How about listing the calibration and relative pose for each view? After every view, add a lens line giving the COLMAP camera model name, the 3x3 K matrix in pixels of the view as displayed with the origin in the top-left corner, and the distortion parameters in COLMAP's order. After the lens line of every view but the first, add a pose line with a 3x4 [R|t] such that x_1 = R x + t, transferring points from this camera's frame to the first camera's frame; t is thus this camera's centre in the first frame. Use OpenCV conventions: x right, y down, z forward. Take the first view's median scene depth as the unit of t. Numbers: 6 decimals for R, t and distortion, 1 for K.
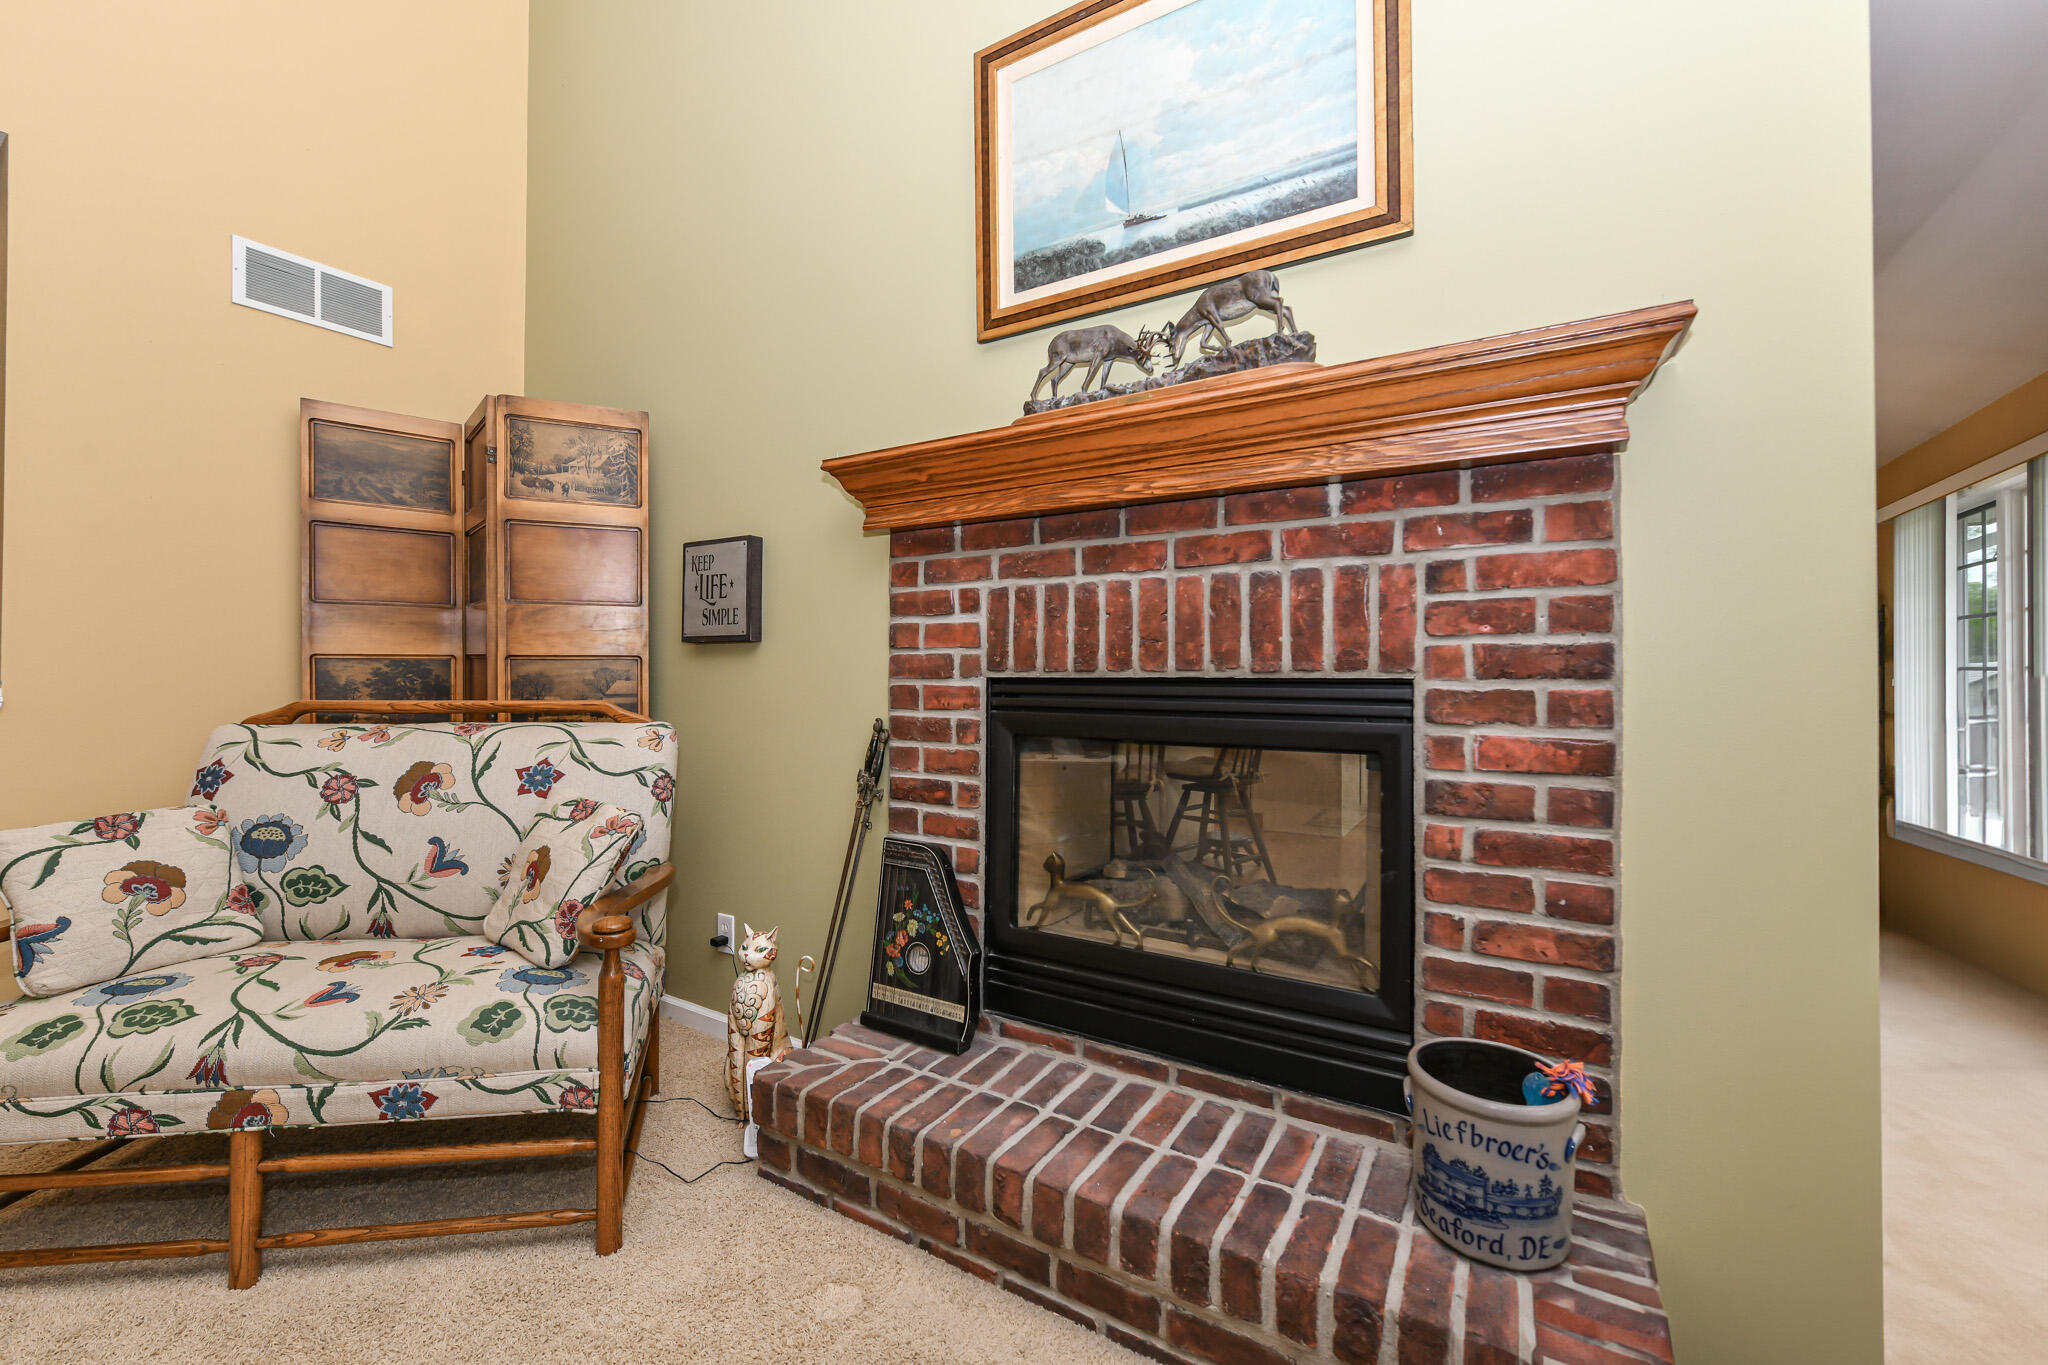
lens RADIAL K [[819.4, 0, 1021.9], [0, 819.4, 679.2], [0, 0, 1]] dist [-0.007688, 0.000003]
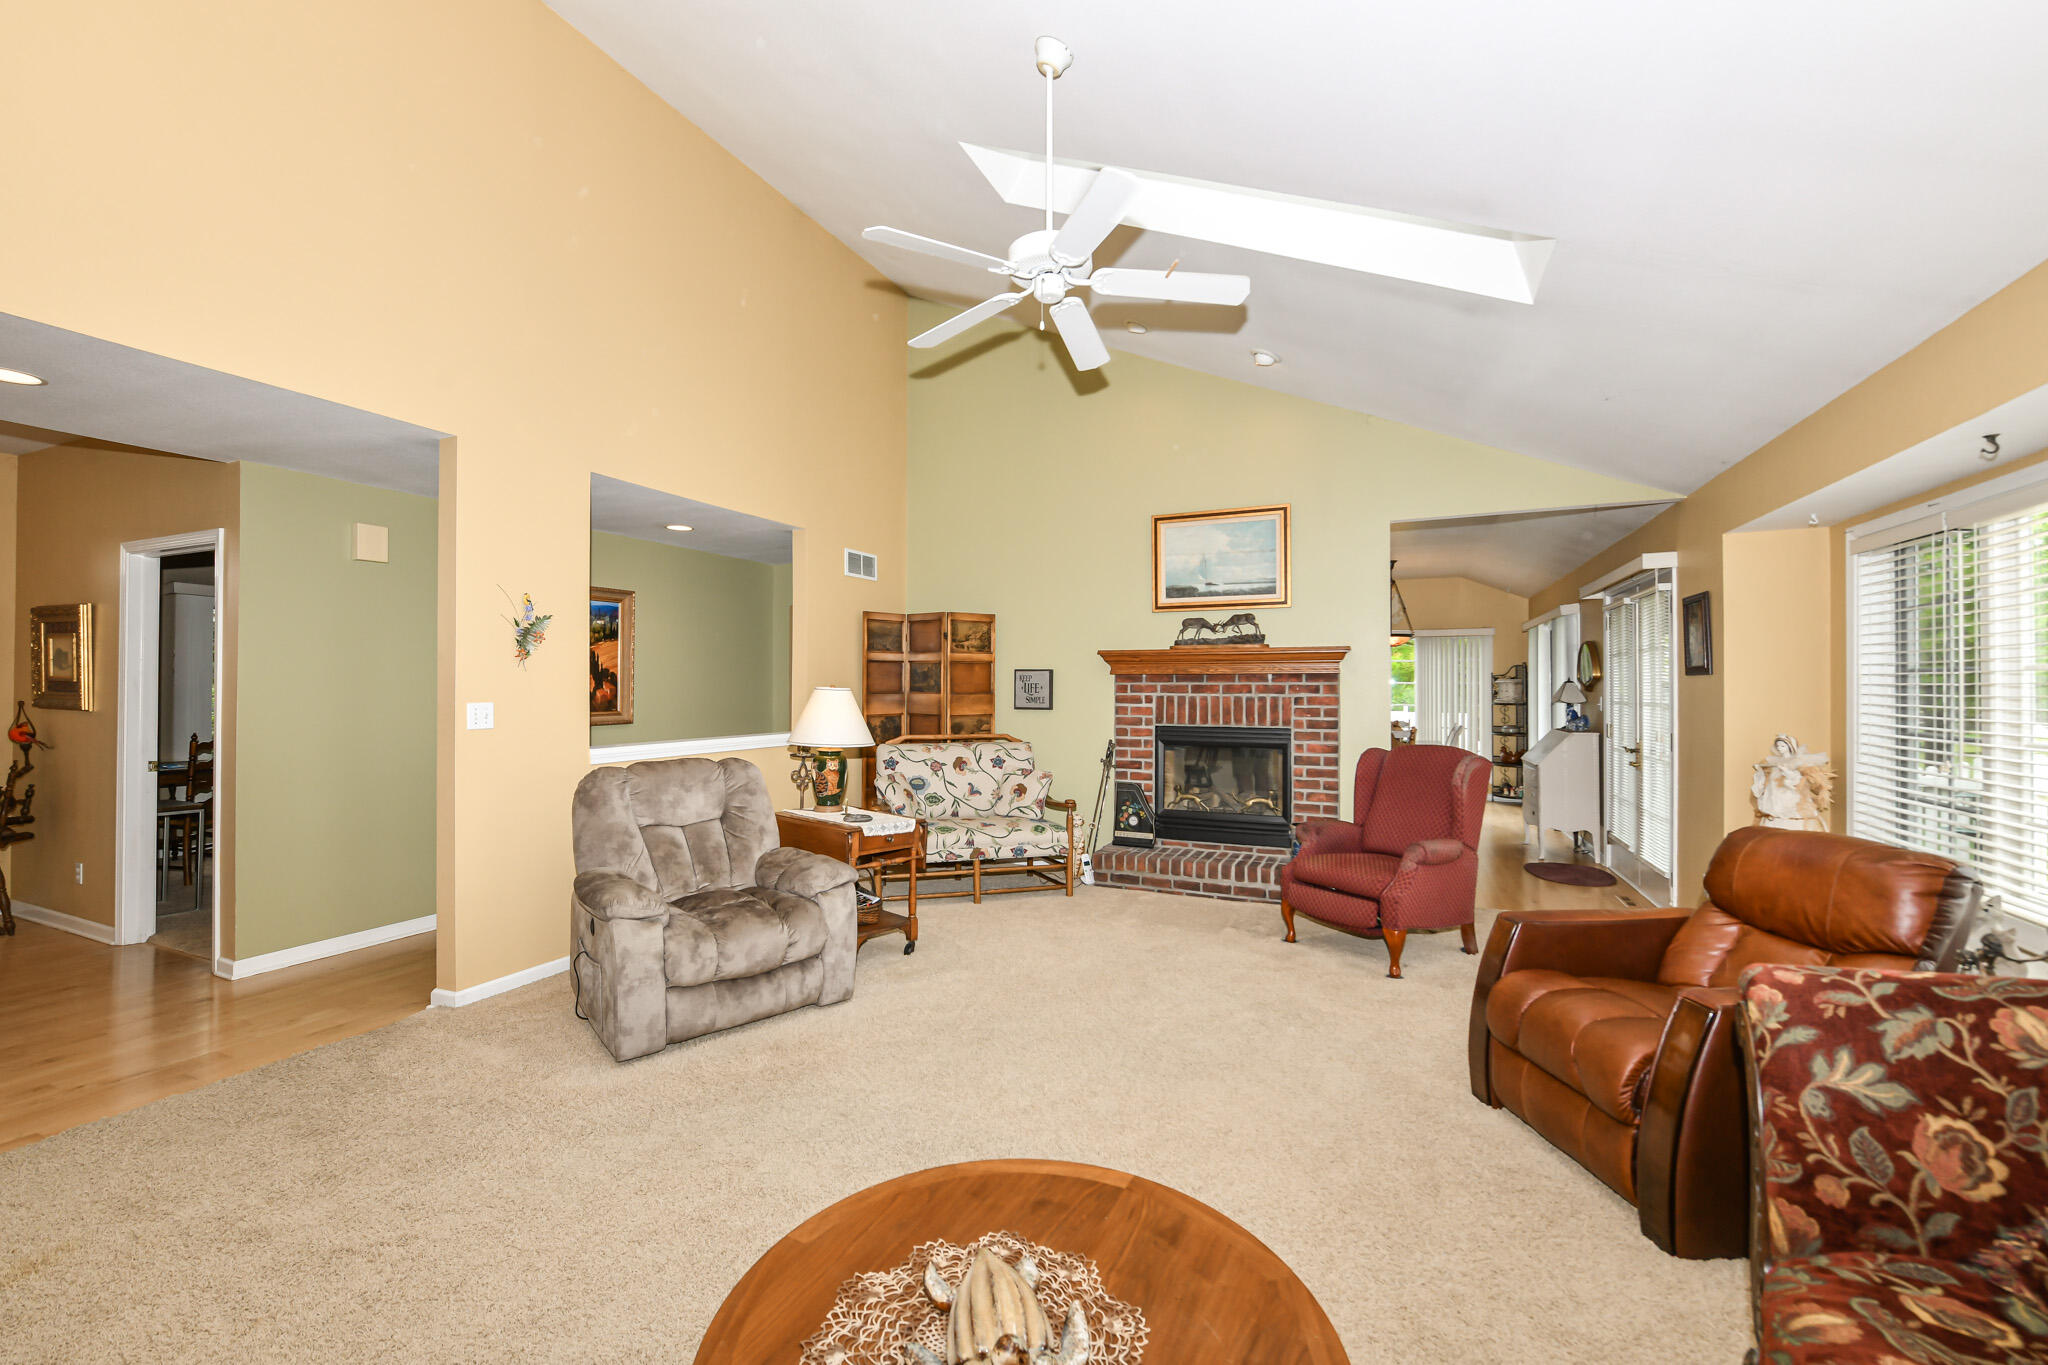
lens RADIAL K [[834.8, 0, 1035.1], [0, 834.8, 685.5], [0, 0, 1]] dist [-0.003255, -0.000324]
pose [[0.990135, -0.002096, 0.140101, -1.024342], [0.002214, 0.999997, -0.000691, -0.165991], [-0.140099, 0.000995, 0.990137, -2.206778]]
